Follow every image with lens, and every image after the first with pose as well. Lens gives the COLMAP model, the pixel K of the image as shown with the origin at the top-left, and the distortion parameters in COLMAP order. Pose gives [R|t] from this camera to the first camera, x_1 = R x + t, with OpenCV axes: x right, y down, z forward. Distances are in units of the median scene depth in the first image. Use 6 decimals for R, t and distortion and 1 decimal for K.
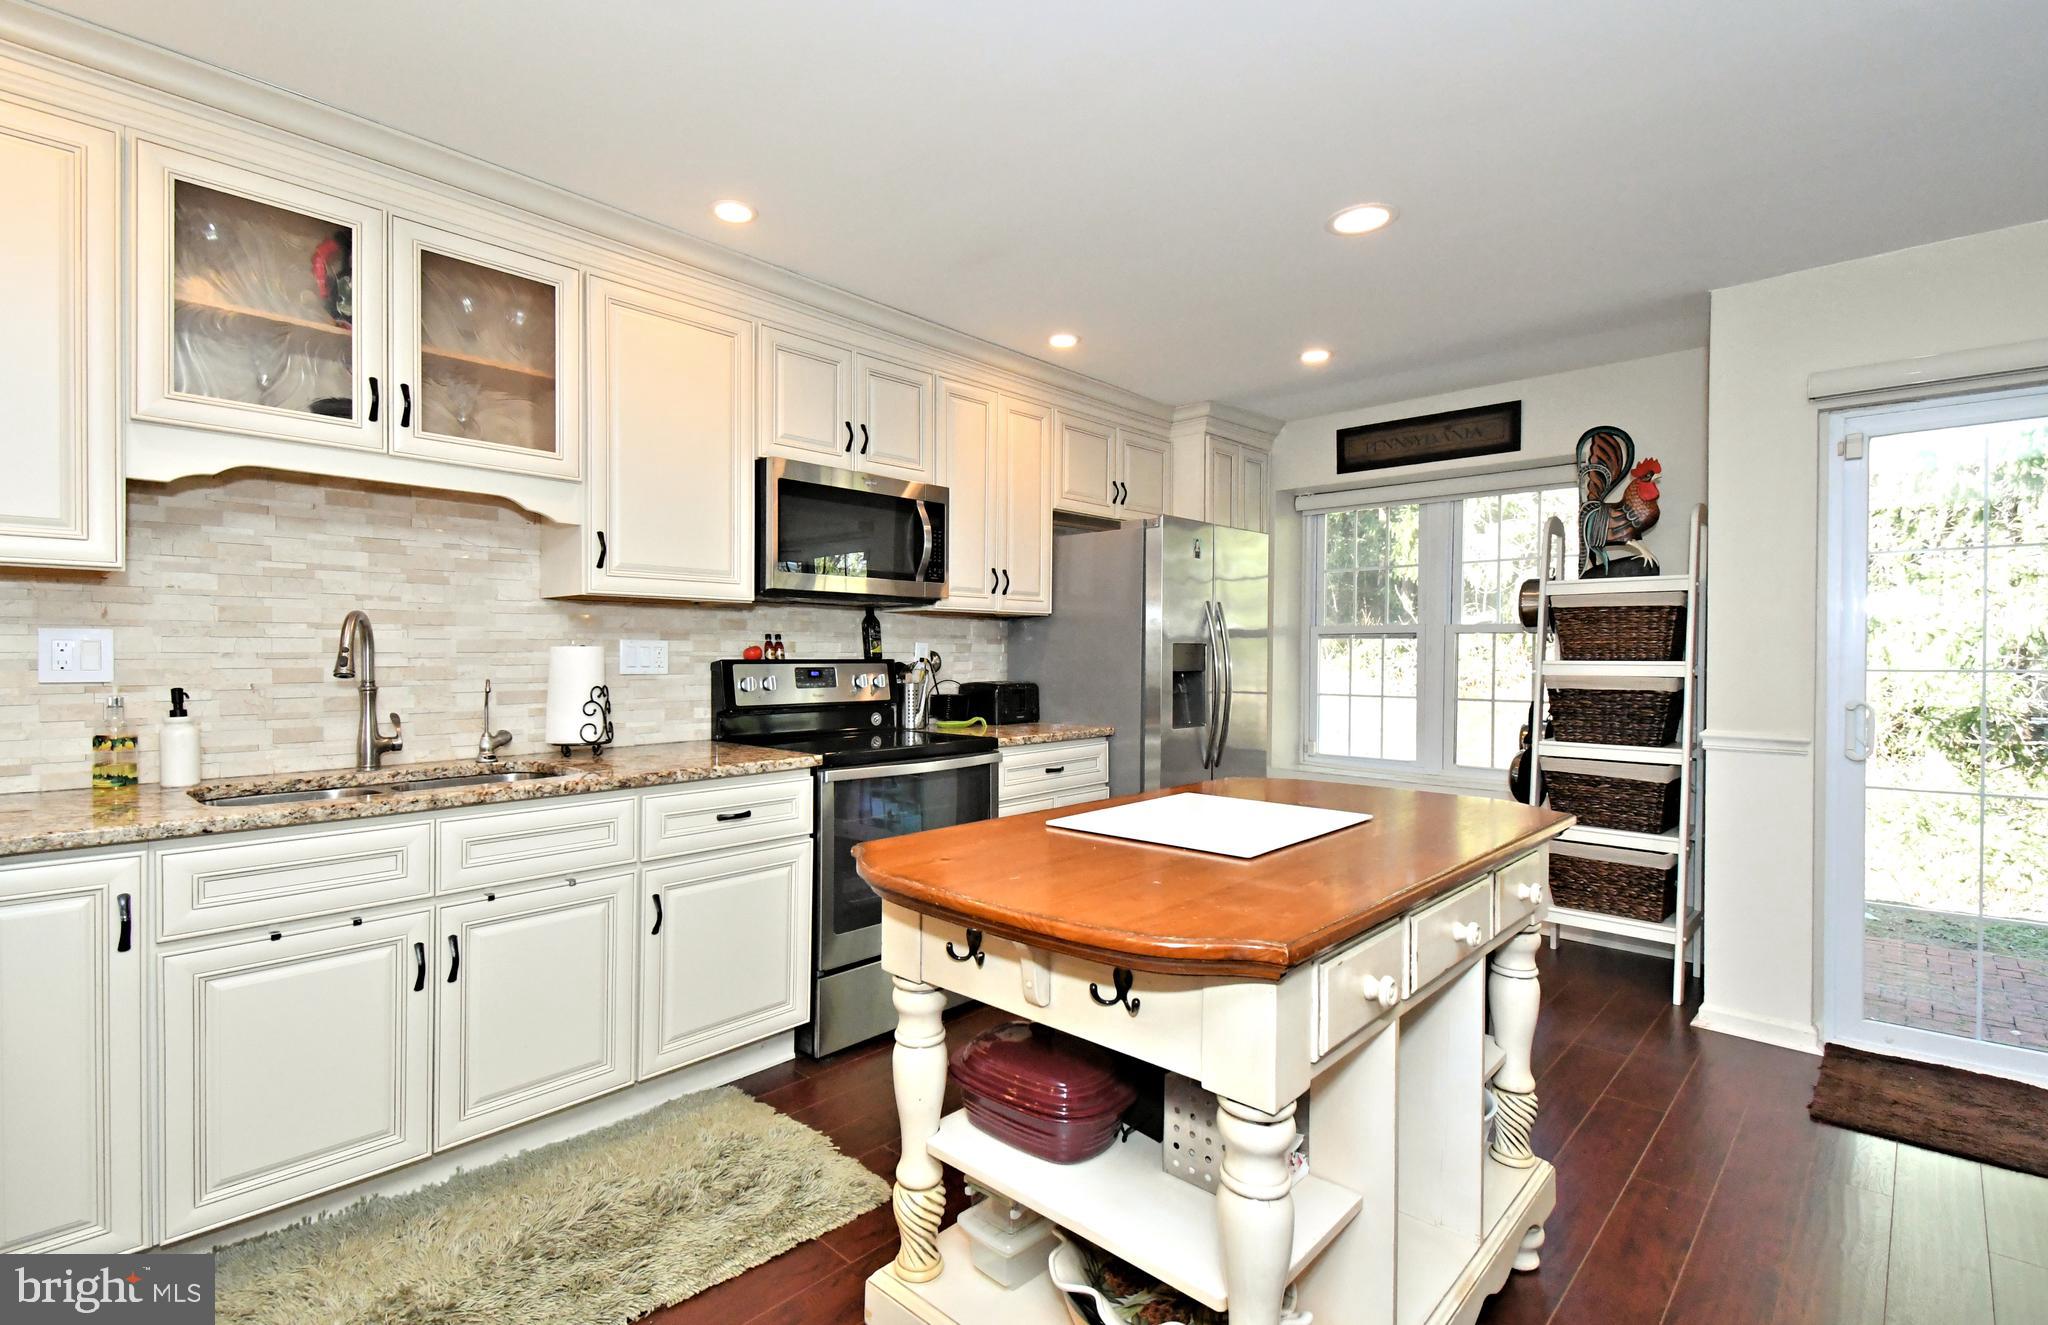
lens RADIAL K [[935.3, 0, 996.8], [0, 935.3, 662.1], [0, 0, 1]] dist [0.049694, -0.029040]
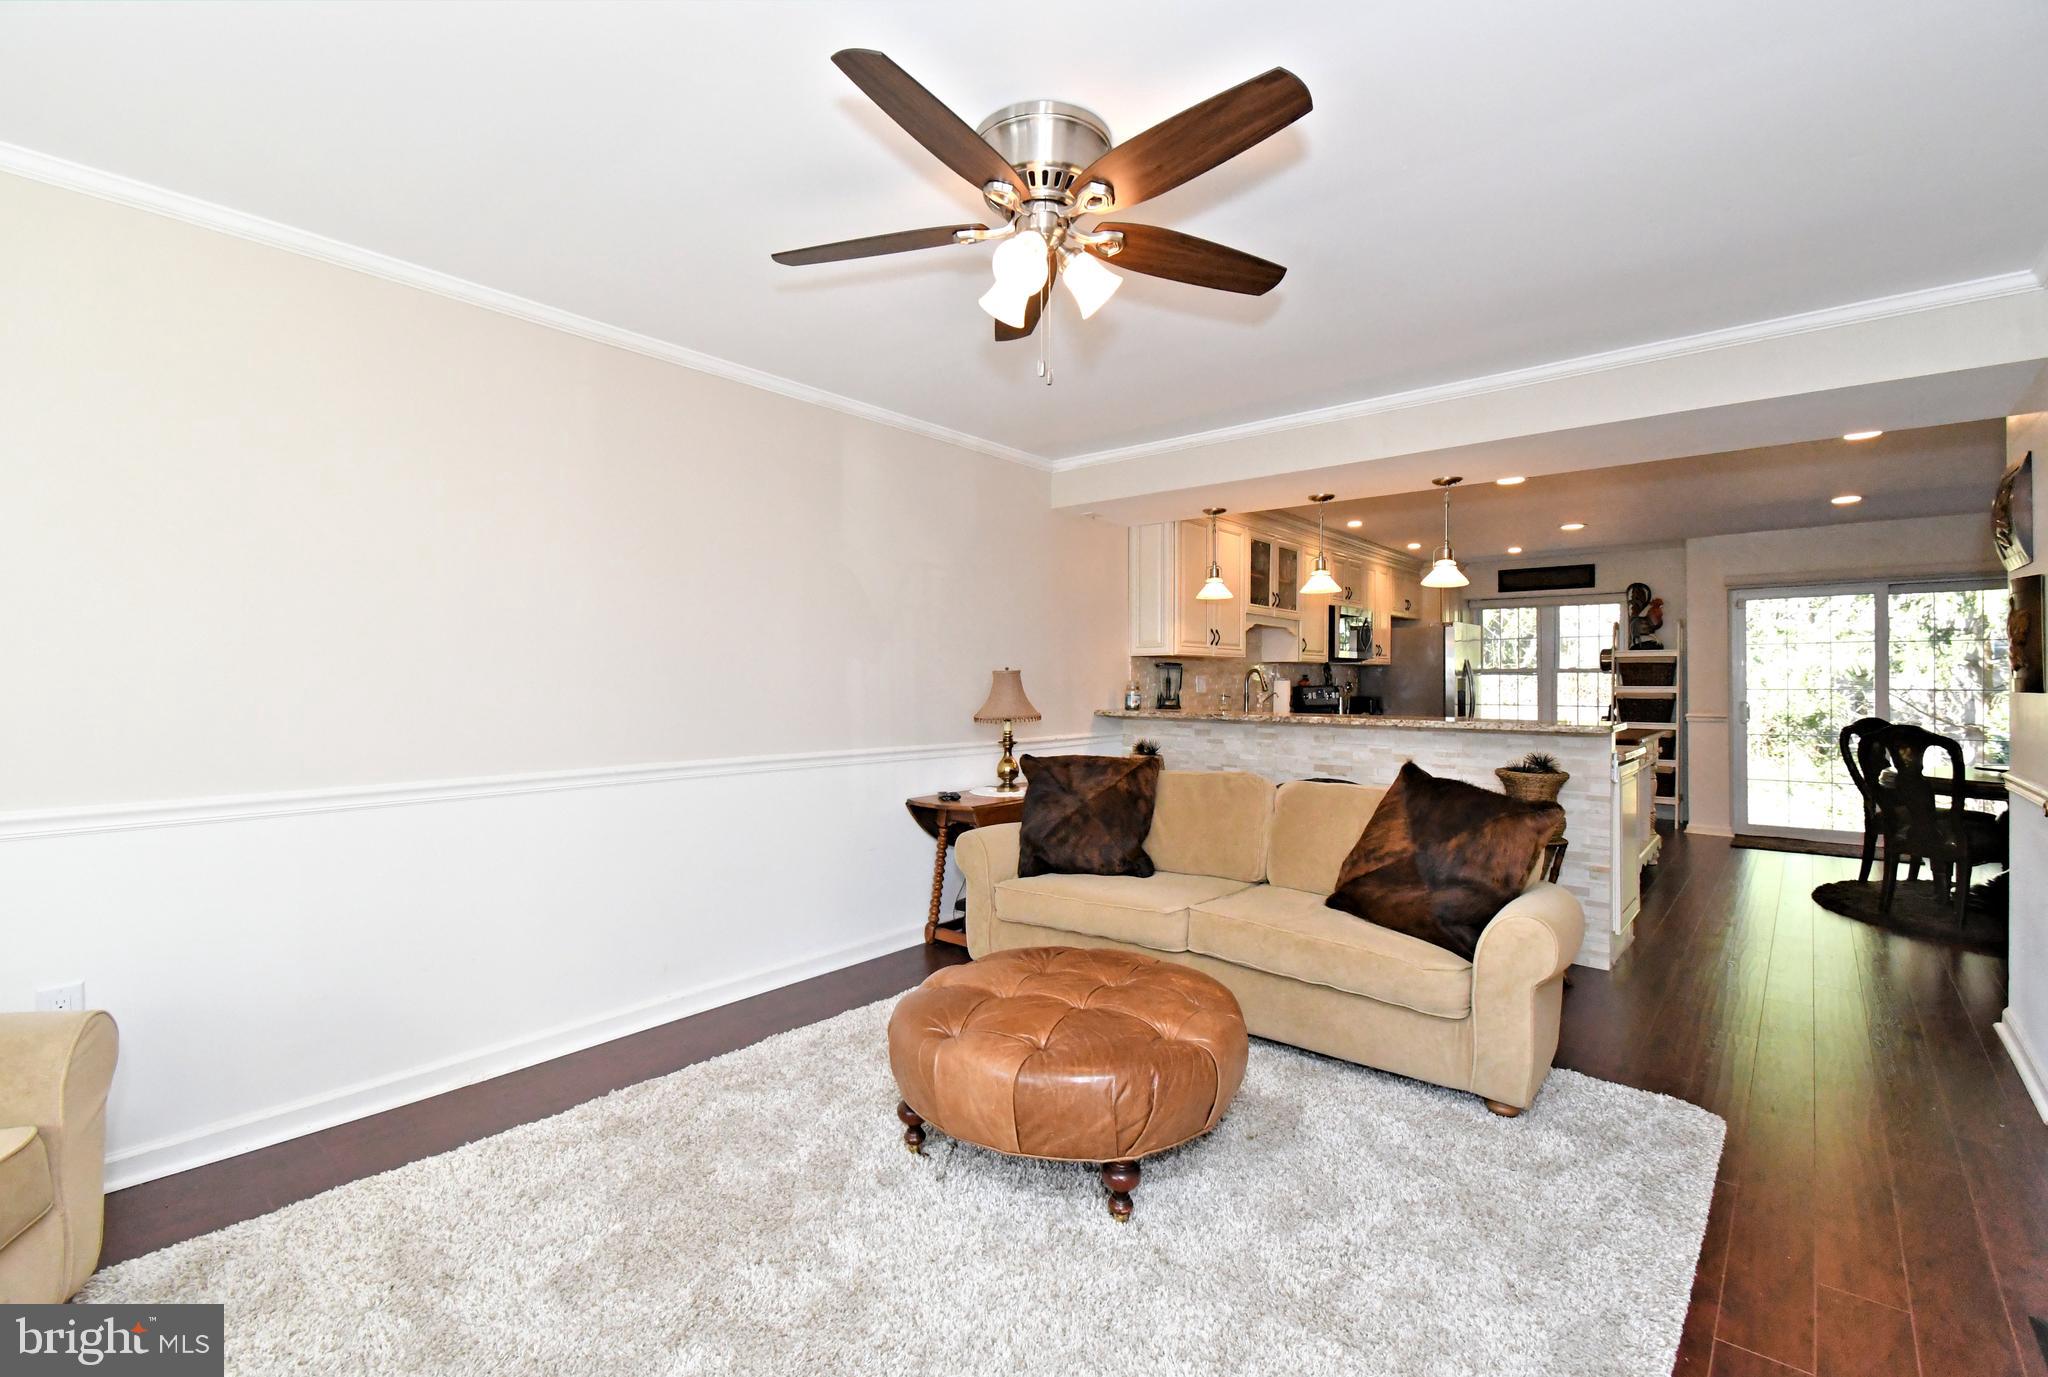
lens RADIAL K [[894.8, 0, 1032.8], [0, 894.8, 673.0], [0, 0, 1]] dist [0.010818, -0.000060]
pose [[0.997746, -0.000329, 0.067097, -1.265083], [0.001534, 0.999838, -0.017907, 0.005314], [-0.067080, 0.017969, 0.997586, -1.389375]]
